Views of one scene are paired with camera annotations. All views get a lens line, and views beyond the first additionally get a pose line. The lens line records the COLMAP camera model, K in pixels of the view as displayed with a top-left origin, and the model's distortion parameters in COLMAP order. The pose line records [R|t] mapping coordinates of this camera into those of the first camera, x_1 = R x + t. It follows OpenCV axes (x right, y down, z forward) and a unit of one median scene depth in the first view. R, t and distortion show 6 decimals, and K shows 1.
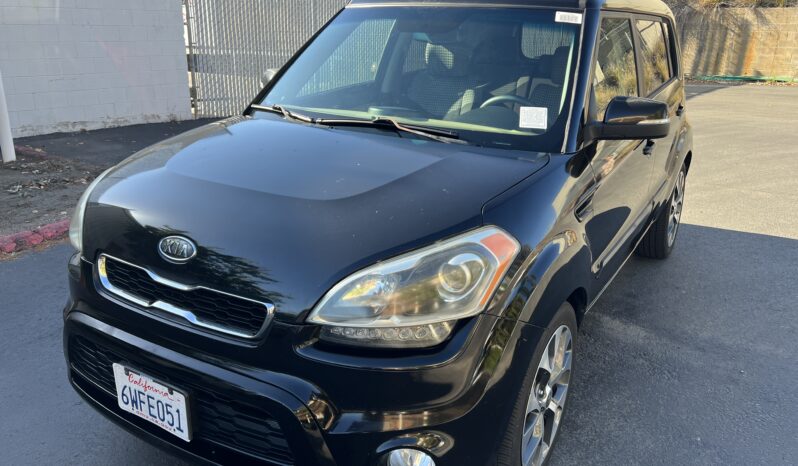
lens RADIAL K [[604.2, 0, 397.6], [0, 604.2, 236.1], [0, 0, 1]] dist [0.054723, -0.008370]
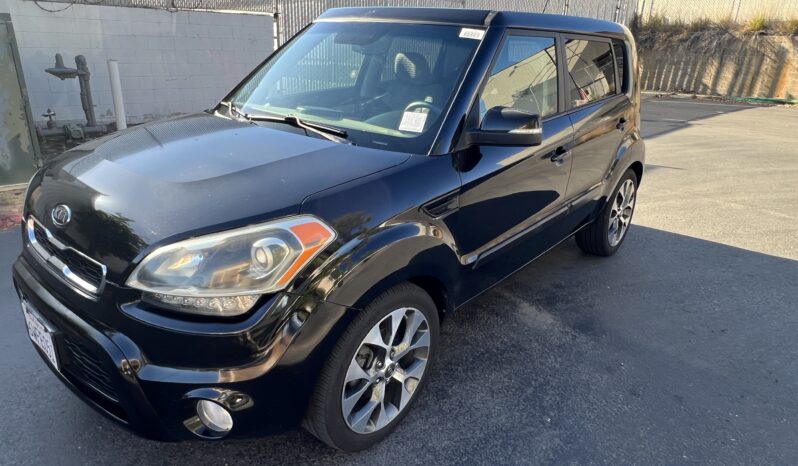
lens RADIAL K [[492.0, 0, 398.0], [0, 492.0, 234.7], [0, 0, 1]] dist [0.027942, 0.001106]
pose [[0.988094, 0.077780, -0.132746, 0.294076], [-0.073068, 0.996524, 0.040014, -0.018949], [0.135396, -0.029838, 0.990342, 0.078000]]
